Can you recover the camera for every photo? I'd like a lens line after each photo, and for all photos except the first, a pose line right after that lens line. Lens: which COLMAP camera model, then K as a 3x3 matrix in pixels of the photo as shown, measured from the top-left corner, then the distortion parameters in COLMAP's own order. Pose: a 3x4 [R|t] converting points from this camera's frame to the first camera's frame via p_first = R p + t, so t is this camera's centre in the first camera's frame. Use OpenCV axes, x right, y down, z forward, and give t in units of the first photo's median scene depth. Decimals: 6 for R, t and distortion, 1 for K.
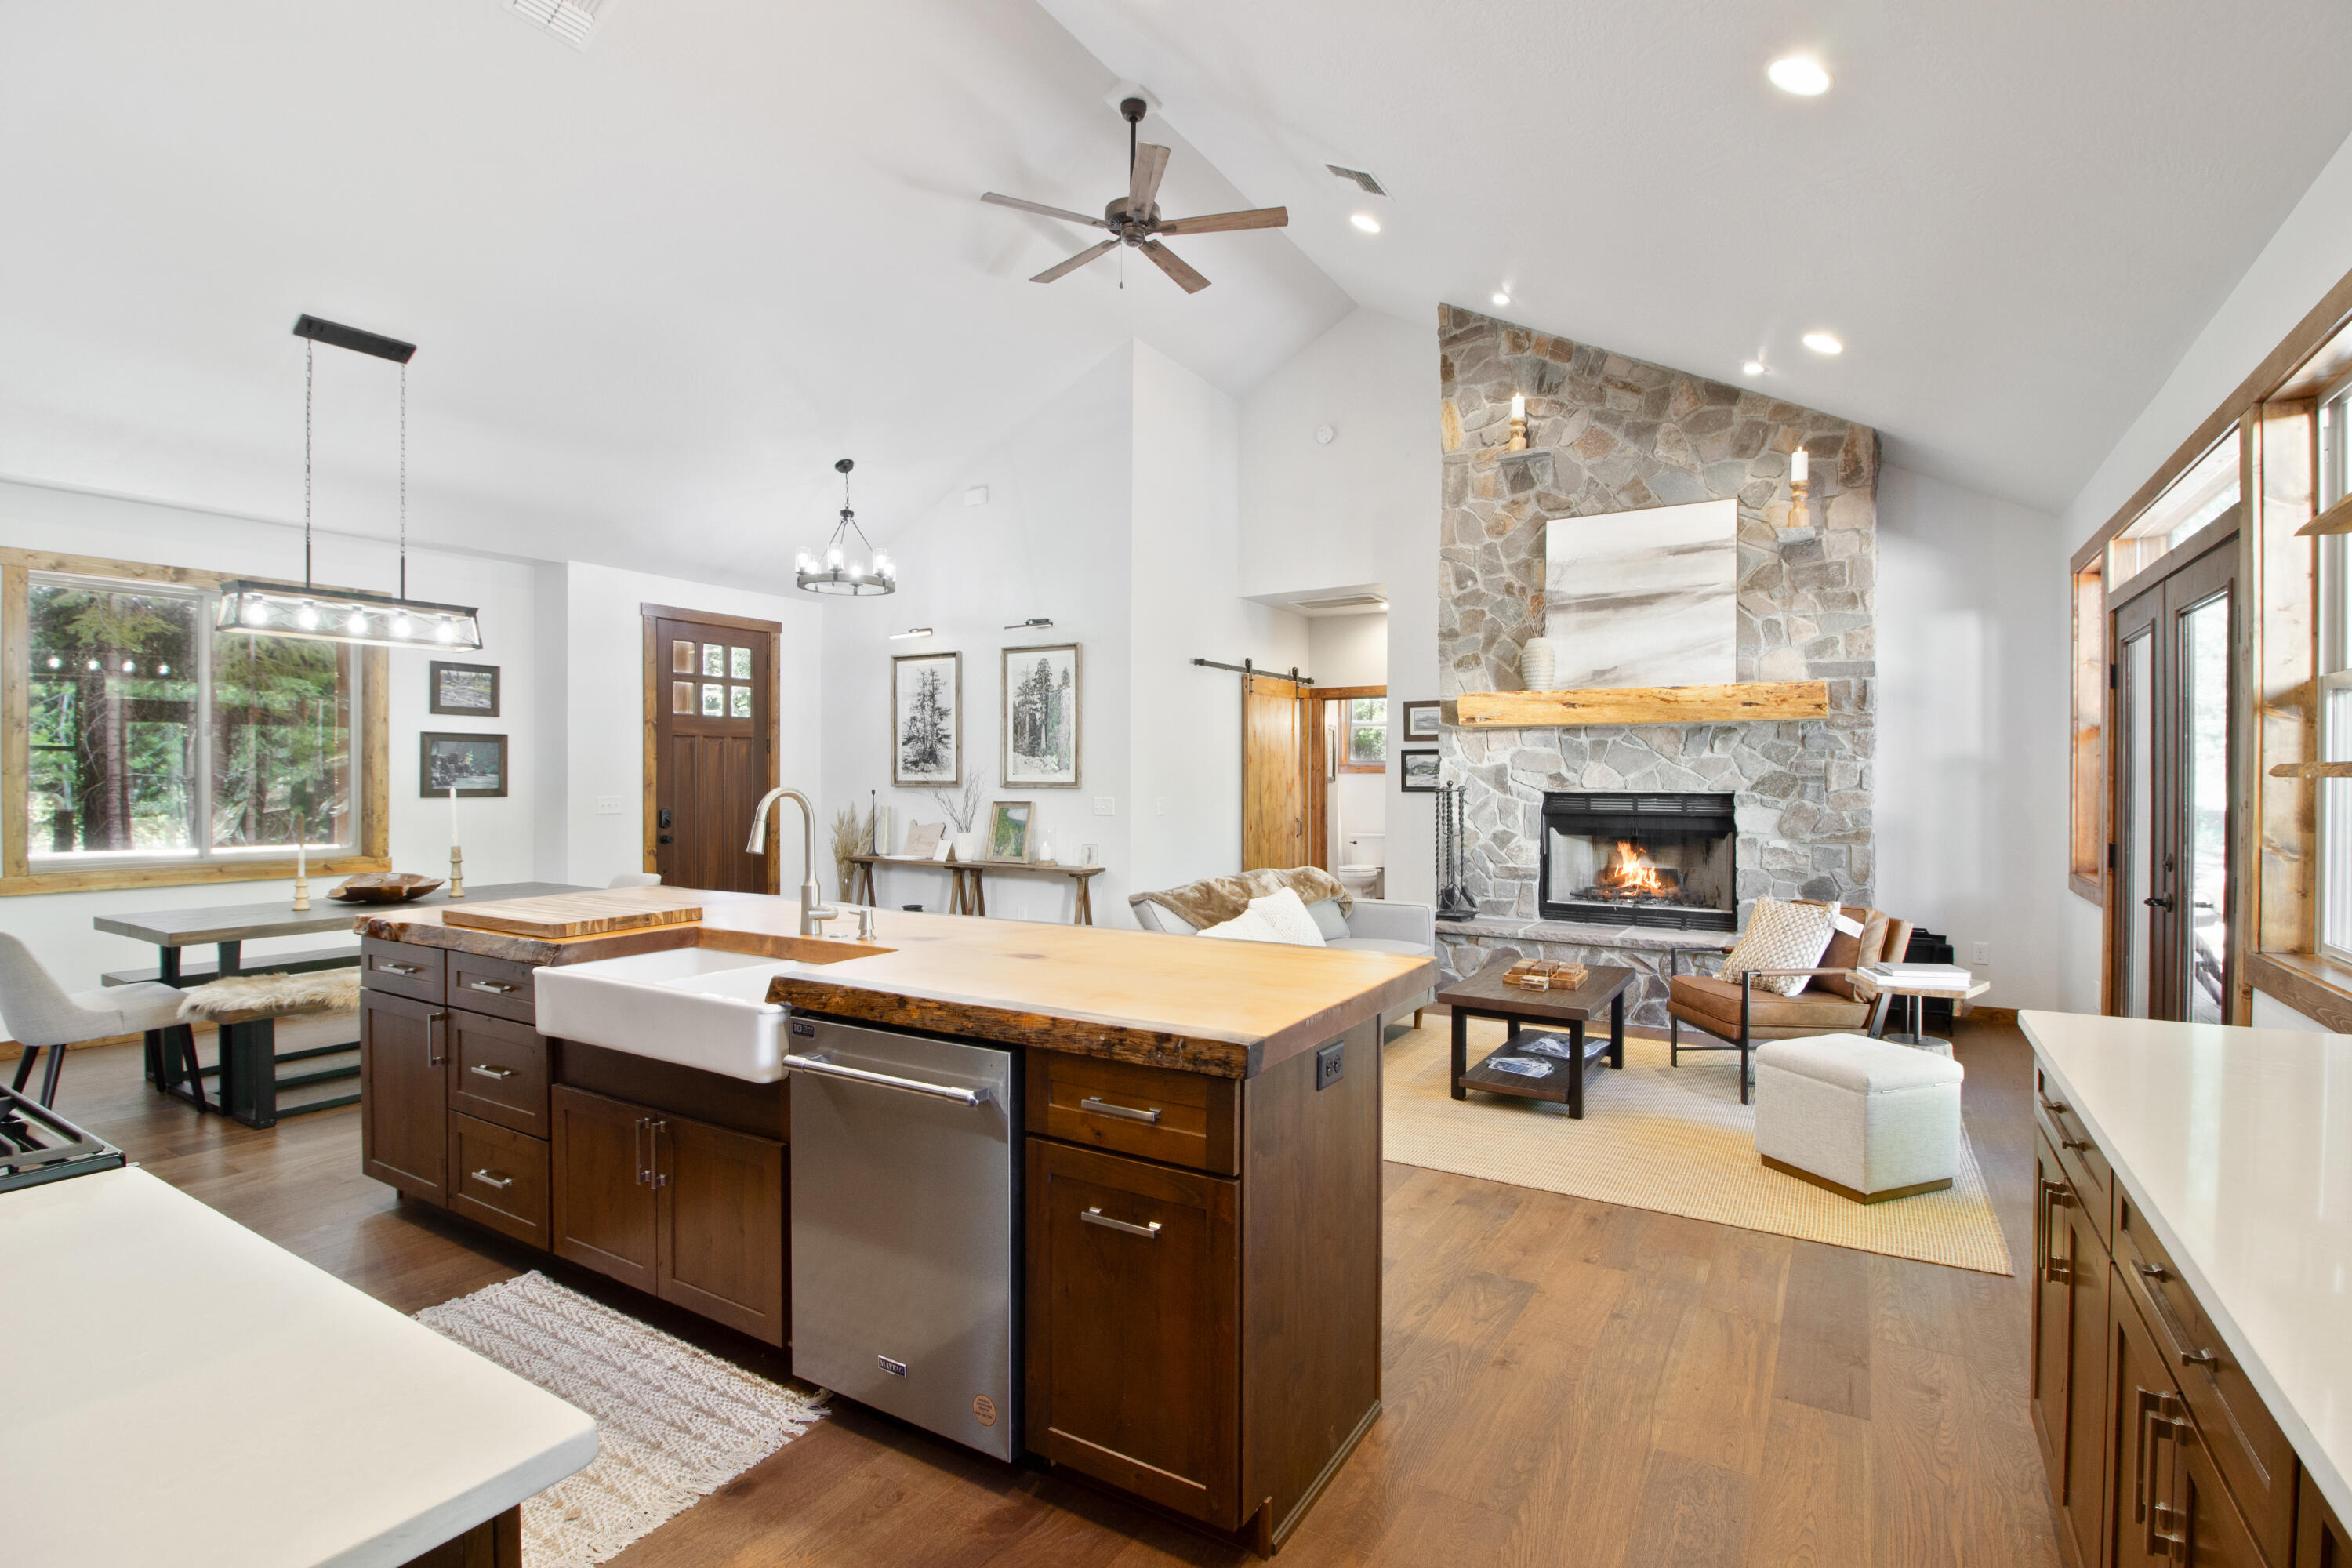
lens RADIAL K [[1102.4, 0, 1176.0], [0, 1102.4, 784.0], [0, 0, 1]] dist [-0.000985, -0.000265]
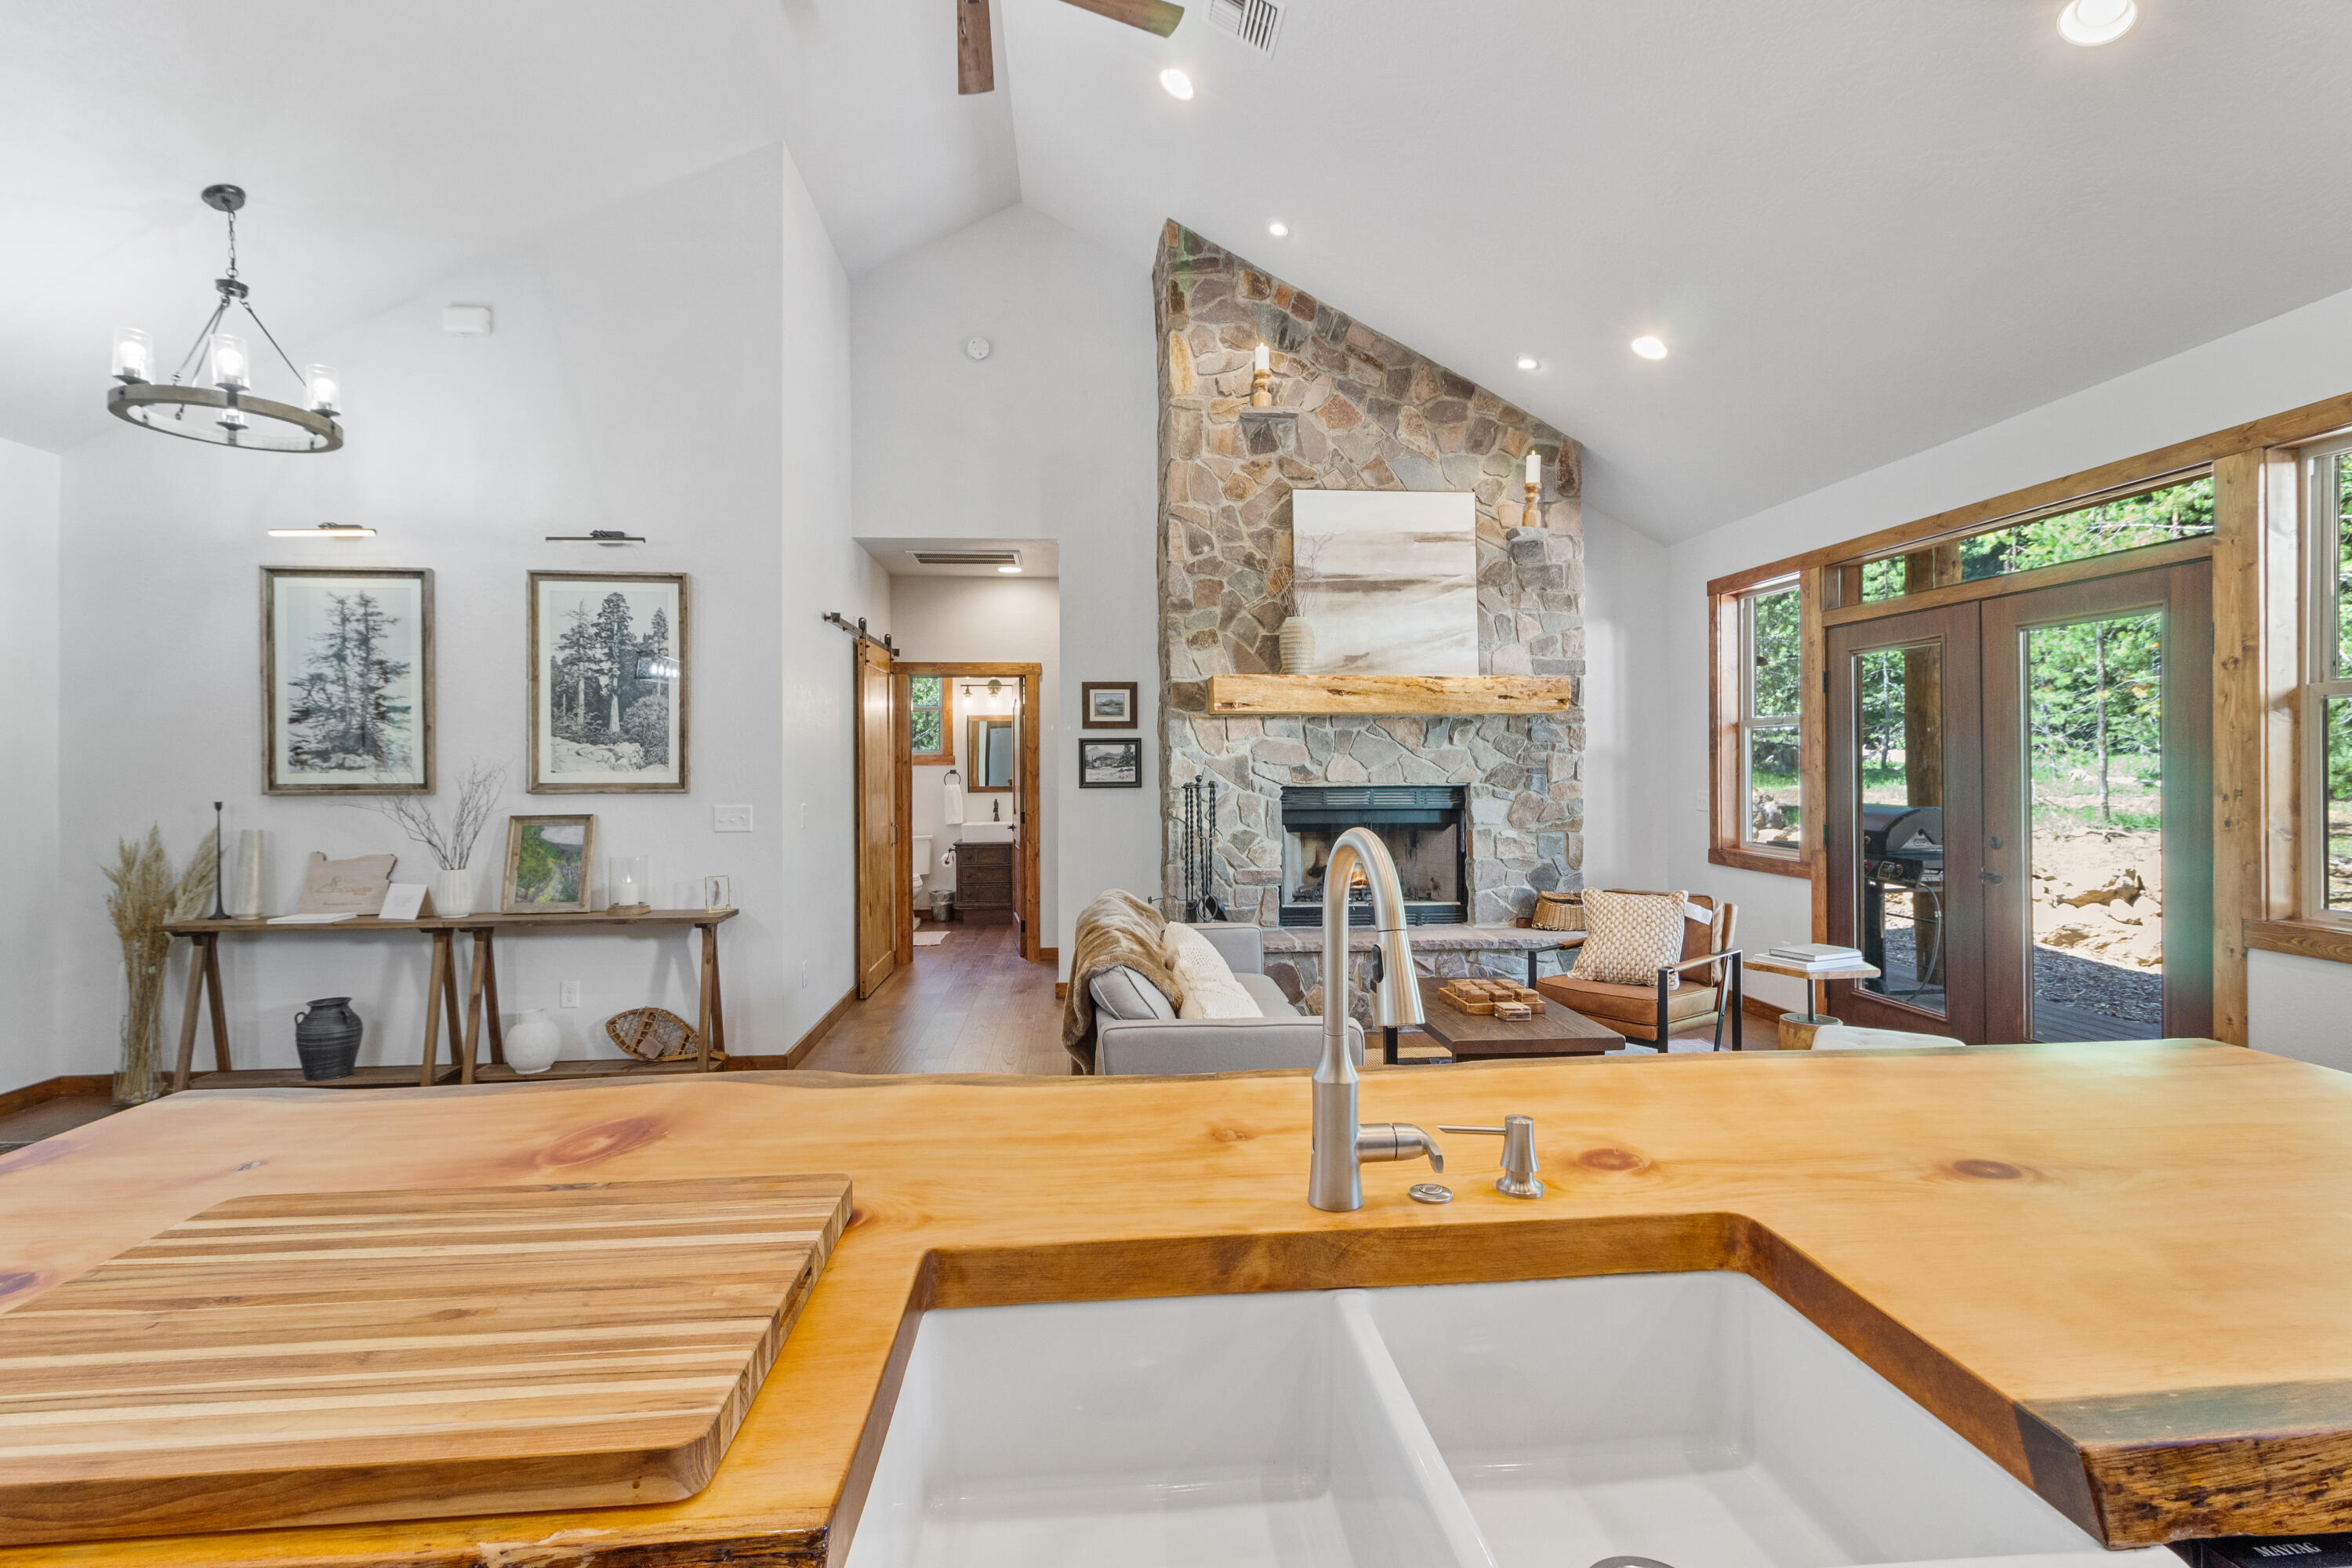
lens RADIAL K [[1082.4, 0, 1178.7], [0, 1082.4, 762.8], [0, 0, 1]] dist [0.004420, 0.000108]
pose [[0.800725, -0.004126, 0.599018, -0.273530], [0.009828, 0.999932, -0.006250, -0.007792], [-0.598952, 0.010892, 0.800711, 0.337631]]
